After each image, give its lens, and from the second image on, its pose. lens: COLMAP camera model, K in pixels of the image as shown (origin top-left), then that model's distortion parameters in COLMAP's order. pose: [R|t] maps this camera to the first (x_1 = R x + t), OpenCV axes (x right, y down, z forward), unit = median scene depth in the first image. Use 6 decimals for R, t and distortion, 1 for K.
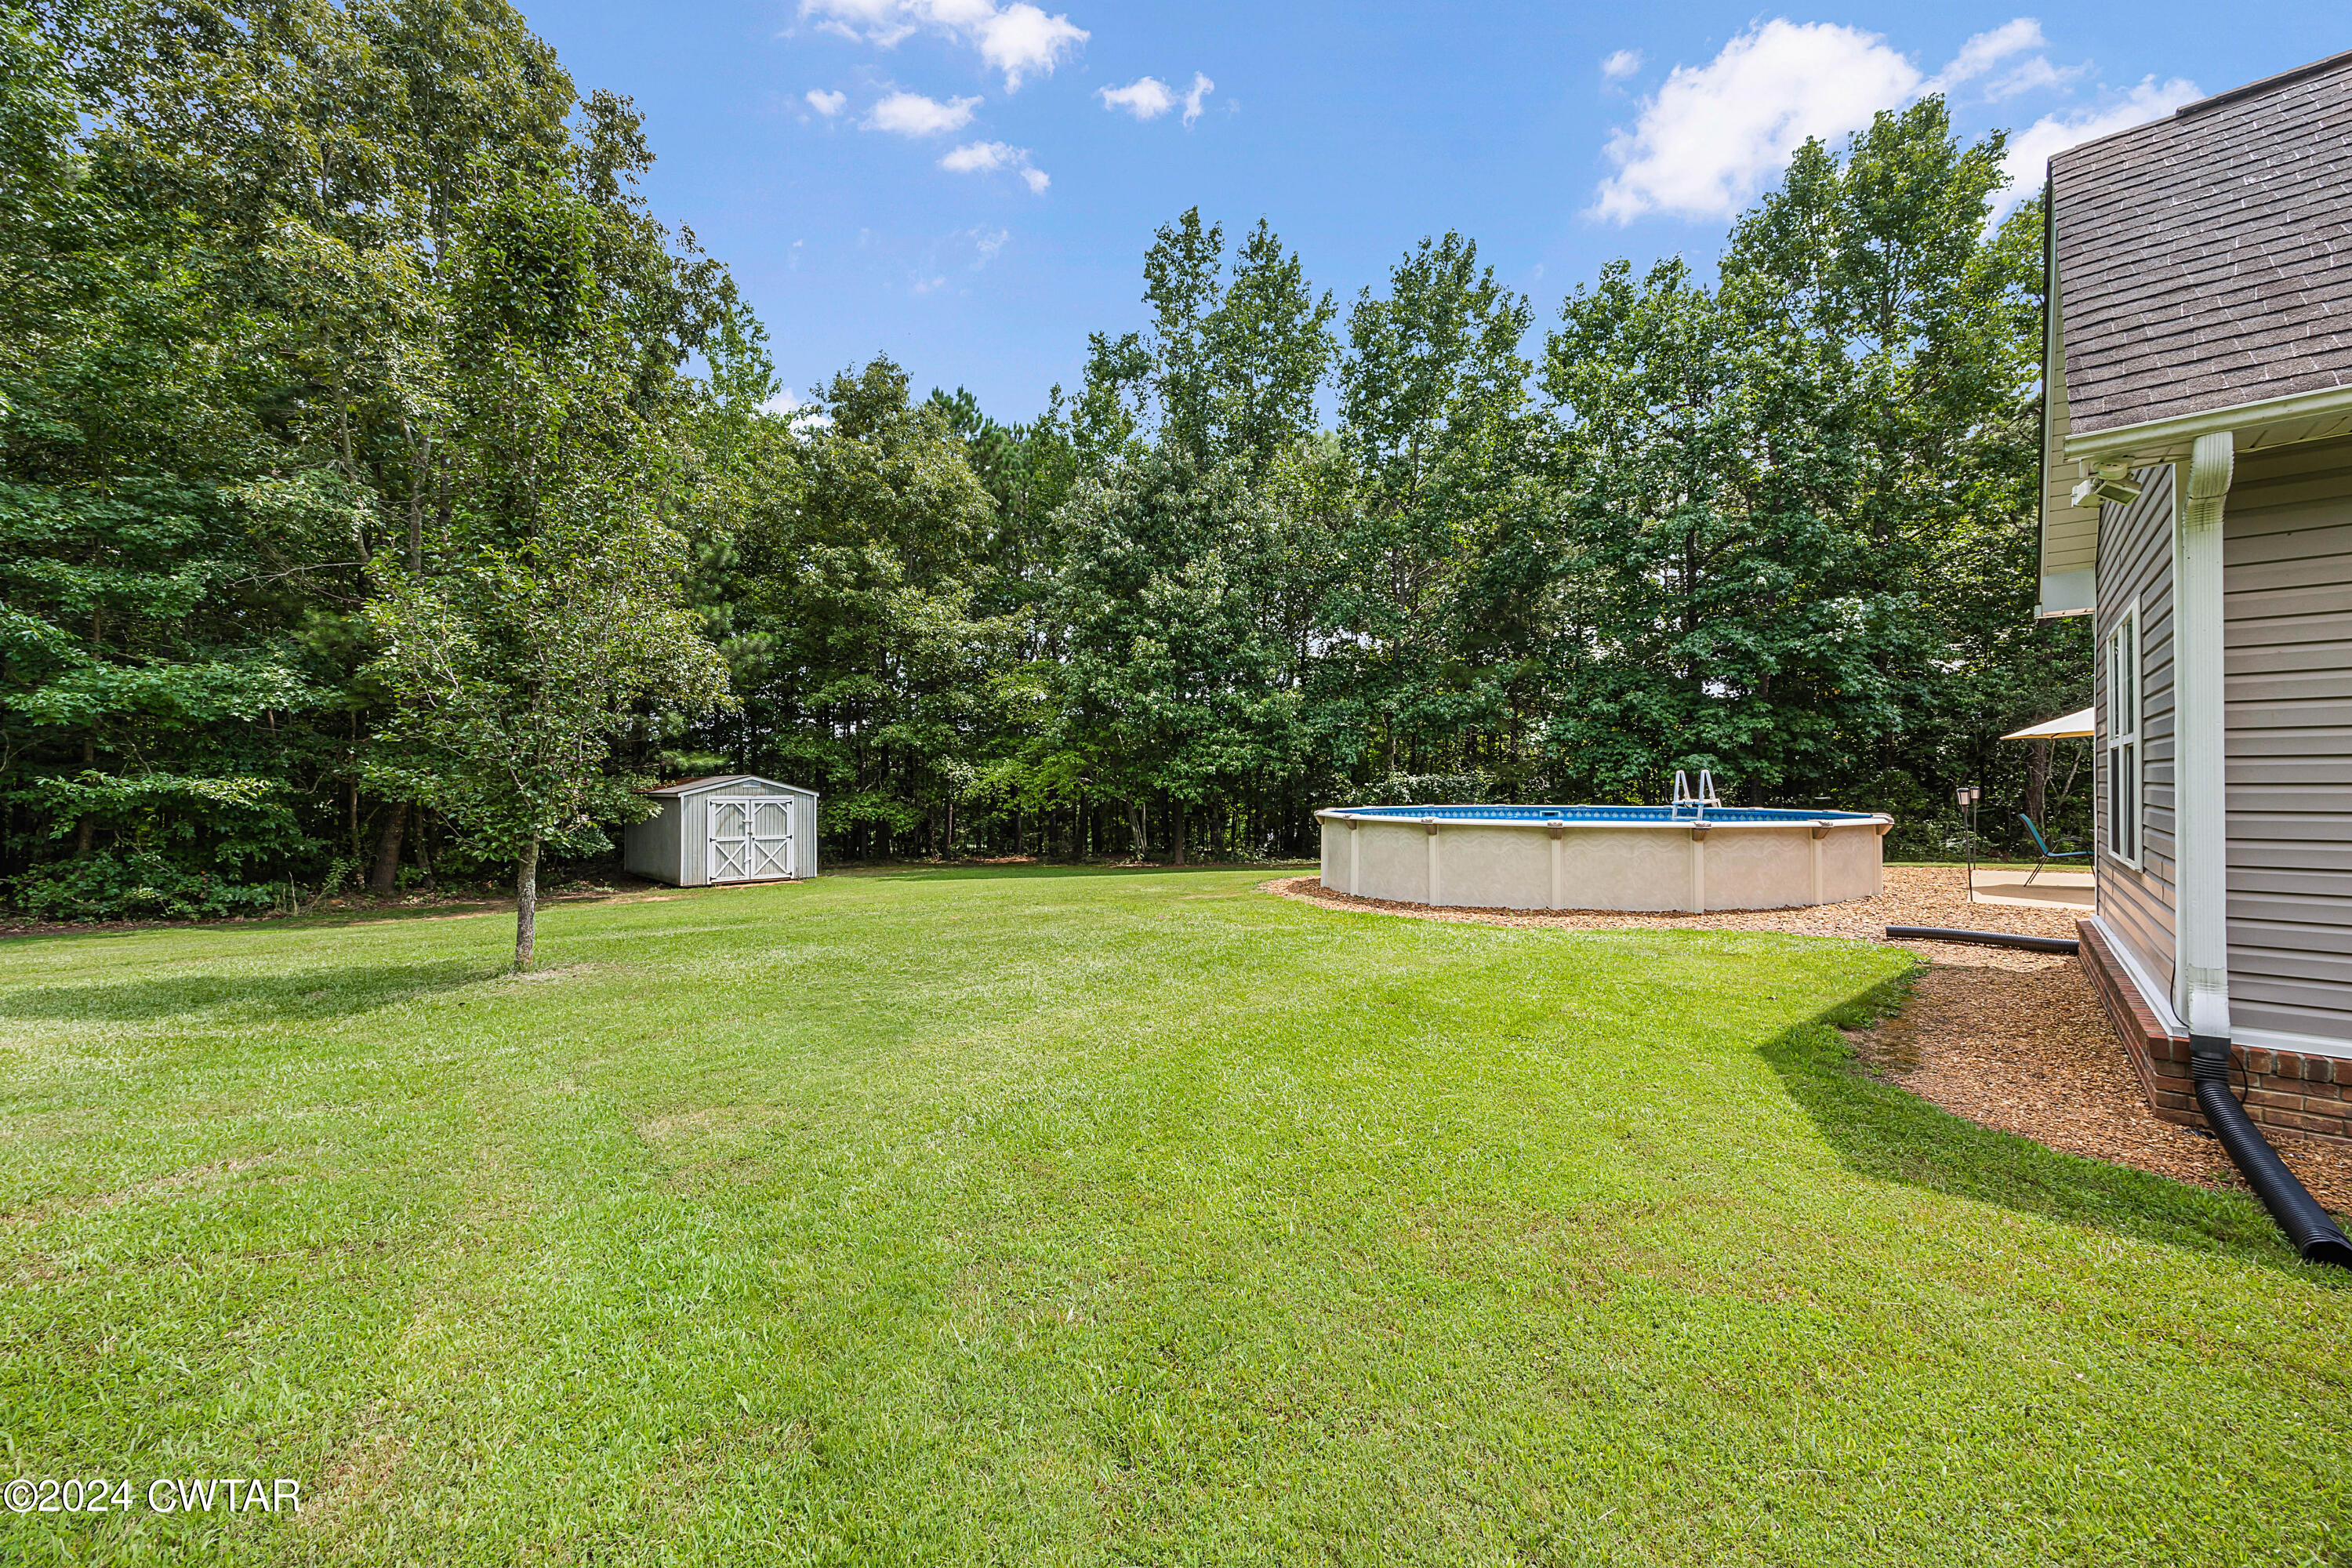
lens RADIAL K [[898.6, 0, 1176.0], [0, 898.6, 784.0], [0, 0, 1]] dist [-0.003321, -0.000291]
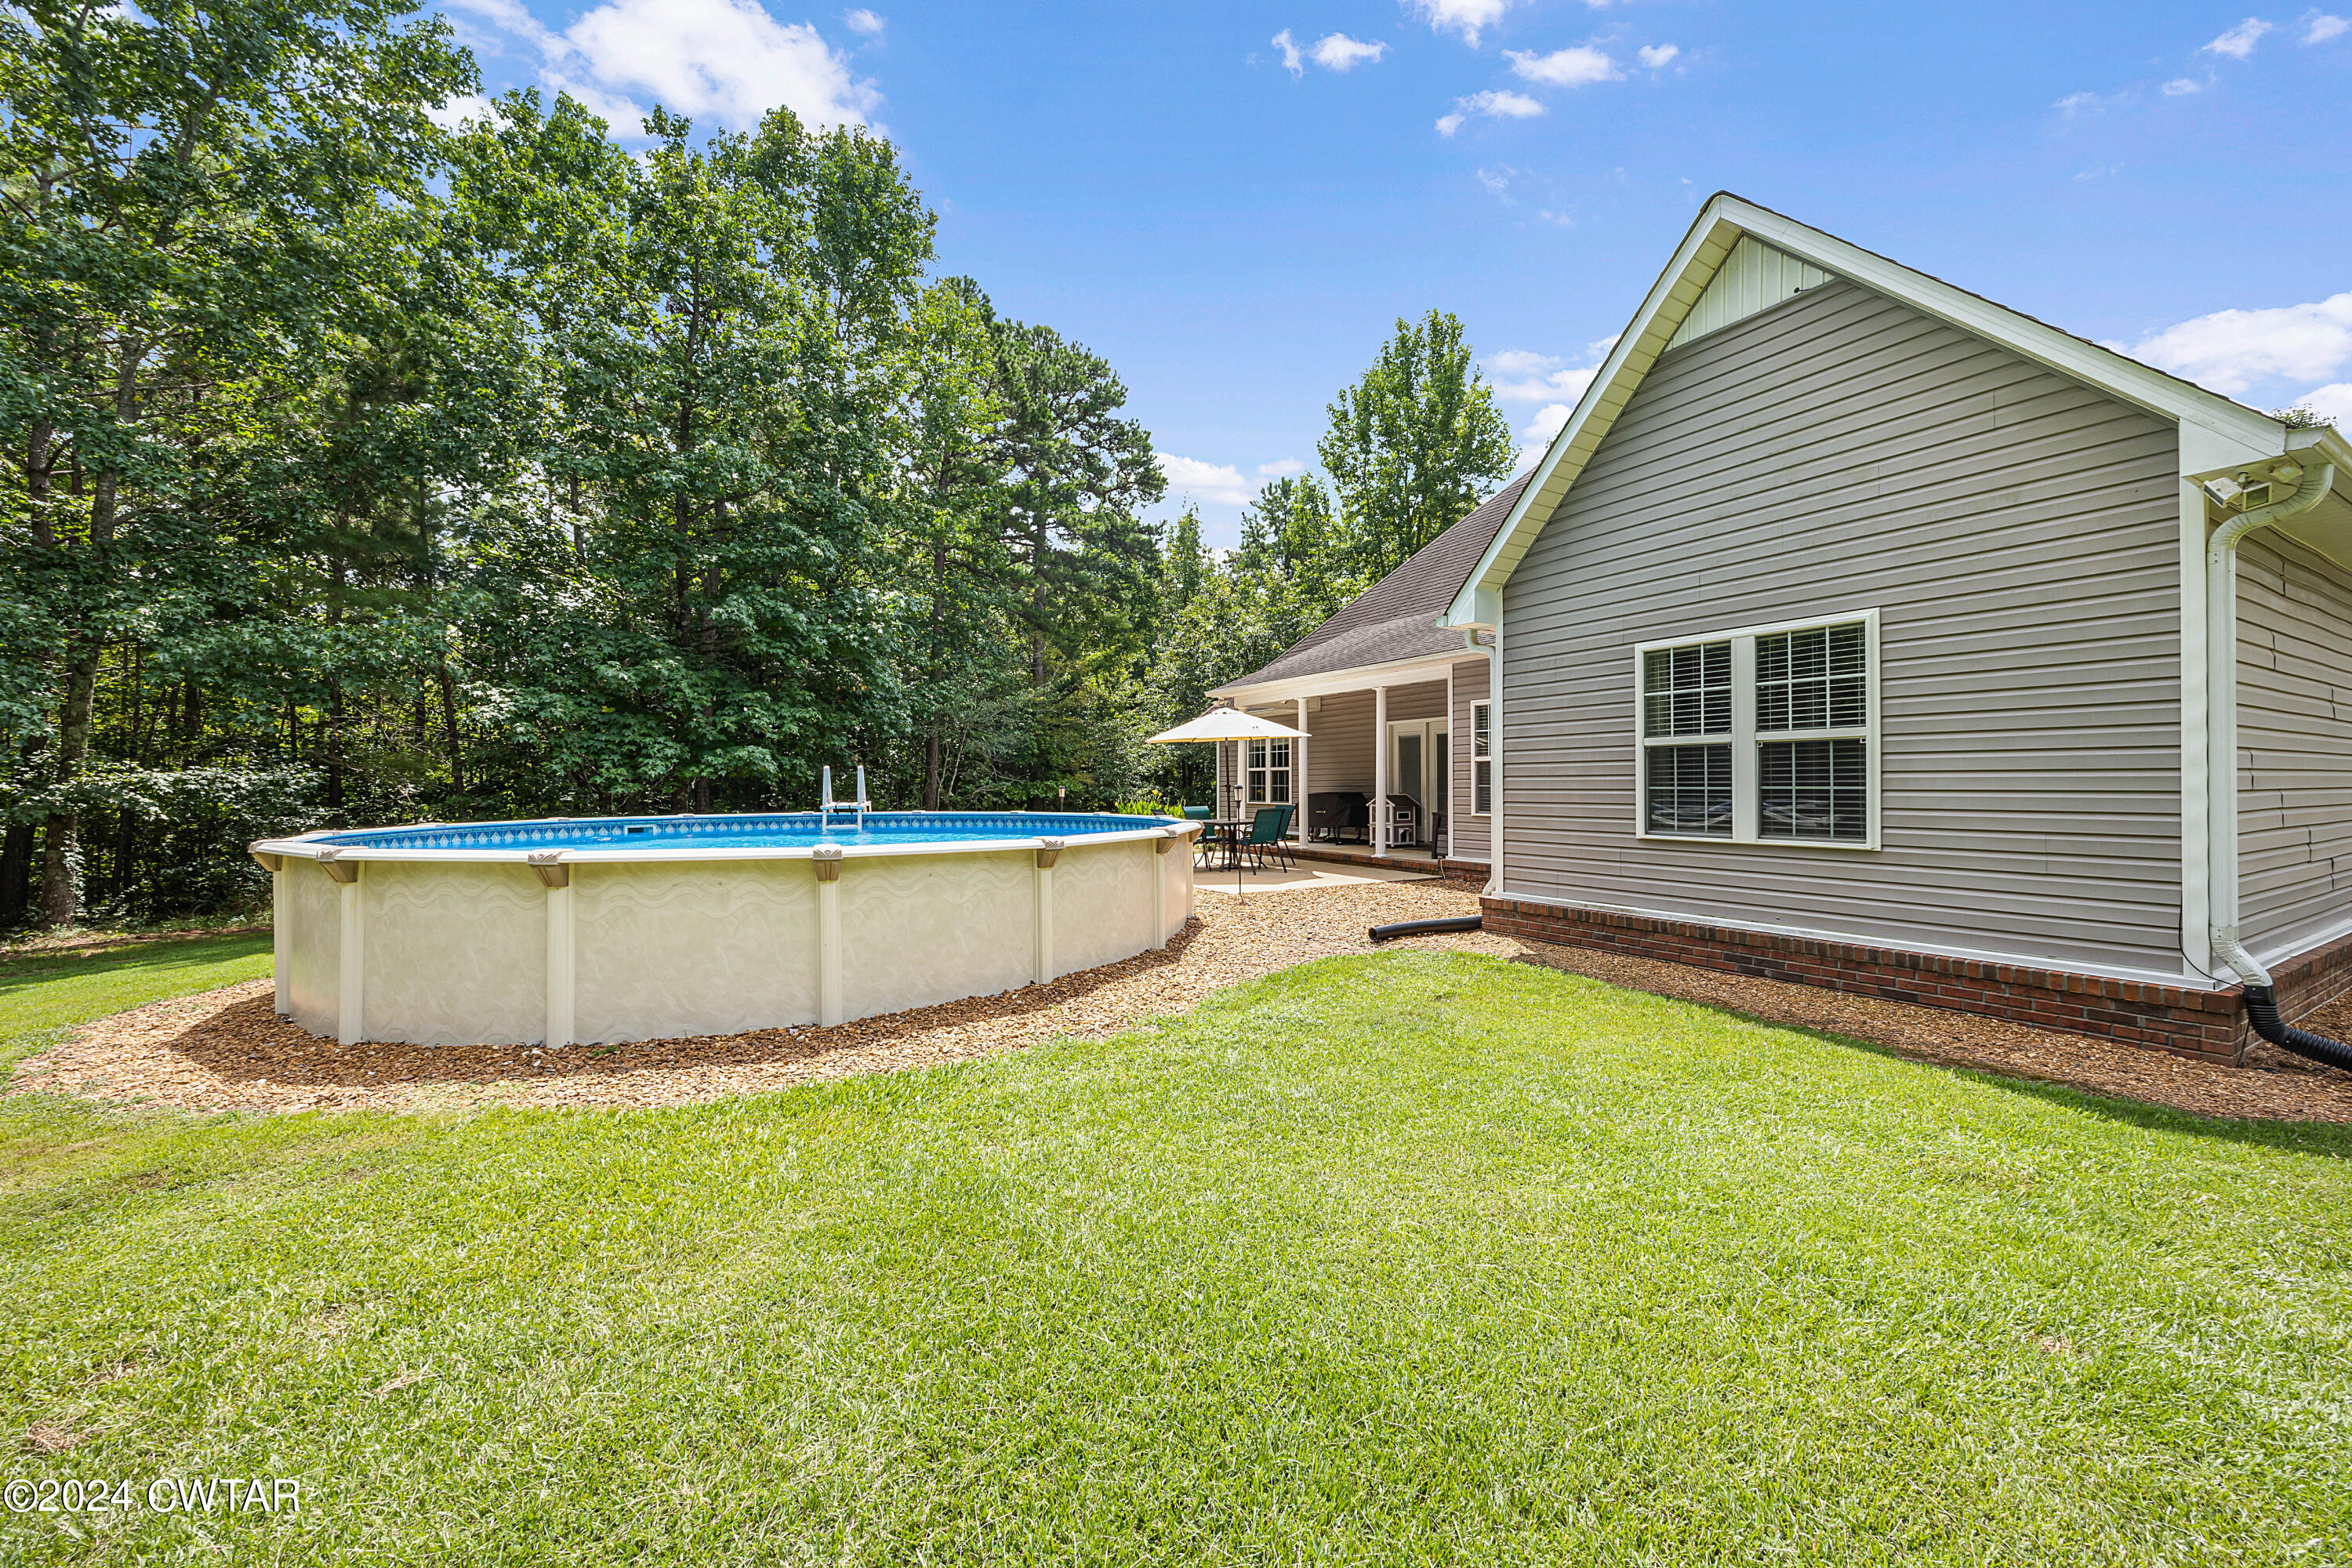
lens RADIAL K [[898.6, 0, 1176.0], [0, 898.6, 784.0], [0, 0, 1]] dist [-0.003321, -0.000291]
pose [[0.324227, 0.004999, 0.945966, -0.070483], [0.005036, 0.999963, -0.007010, 0.009685], [-0.945966, 0.007037, 0.324189, 0.488820]]
